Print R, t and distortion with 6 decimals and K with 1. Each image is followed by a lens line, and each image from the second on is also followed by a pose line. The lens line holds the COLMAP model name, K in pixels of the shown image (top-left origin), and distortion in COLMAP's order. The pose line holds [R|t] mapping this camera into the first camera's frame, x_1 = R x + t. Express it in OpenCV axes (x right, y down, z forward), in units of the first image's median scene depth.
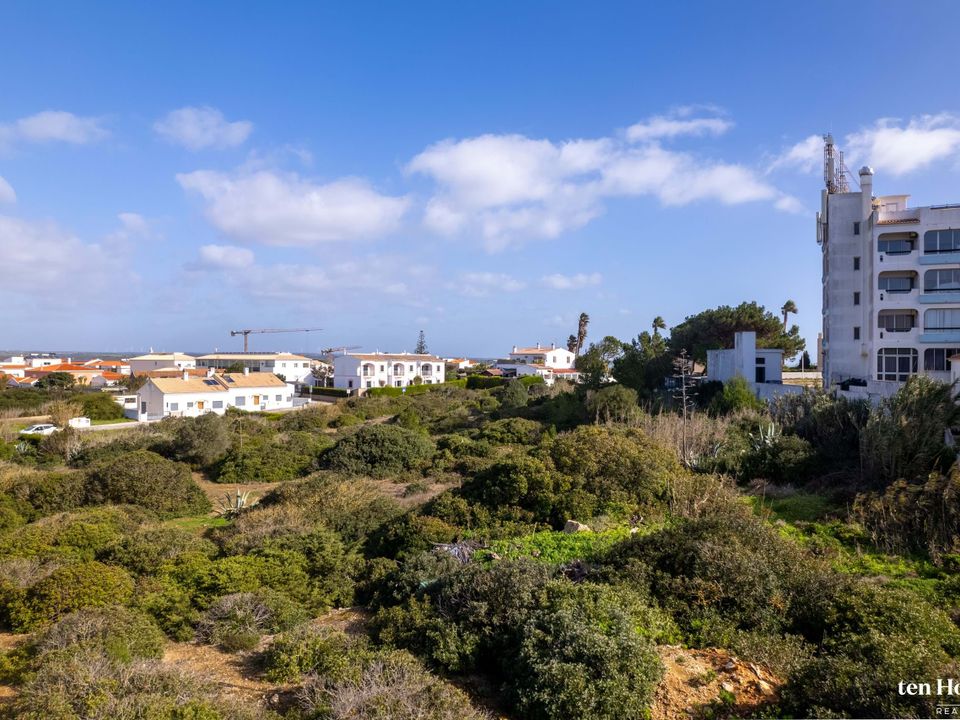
lens RADIAL K [[693.5, 0, 480.0], [0, 693.5, 360.0], [0, 0, 1]] dist [-0.047102, 0.008676]
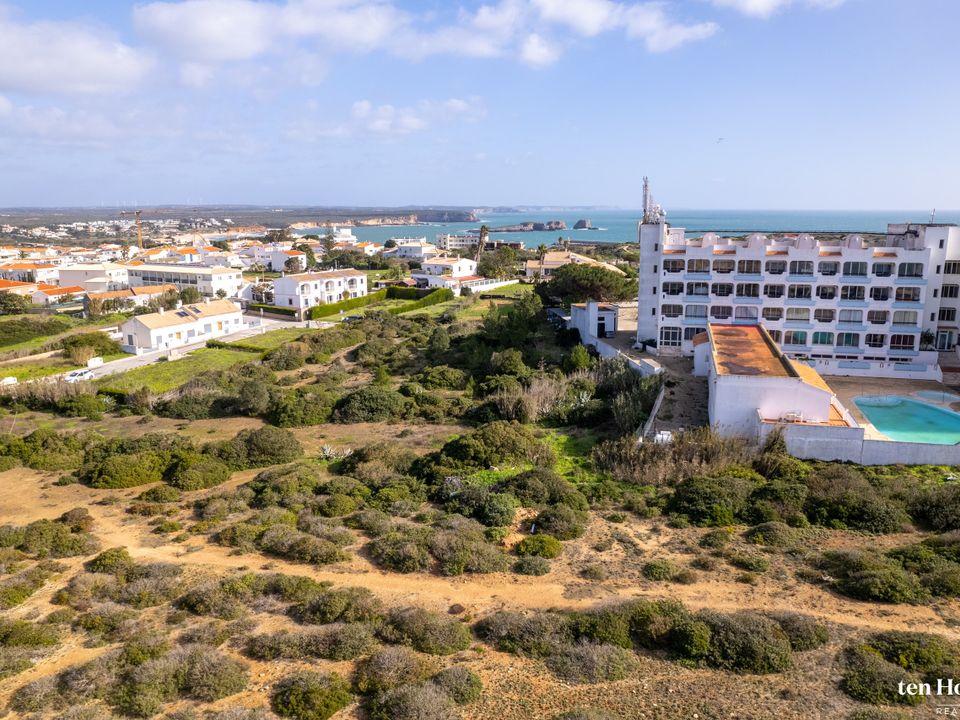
lens RADIAL K [[693.5, 0, 480.0], [0, 693.5, 360.0], [0, 0, 1]] dist [-0.047102, 0.008676]
pose [[0.988965, -0.042738, 0.141854, -0.111760], [0.014048, 0.980226, 0.197382, -0.281358], [-0.147485, -0.193211, 0.970009, -0.623443]]
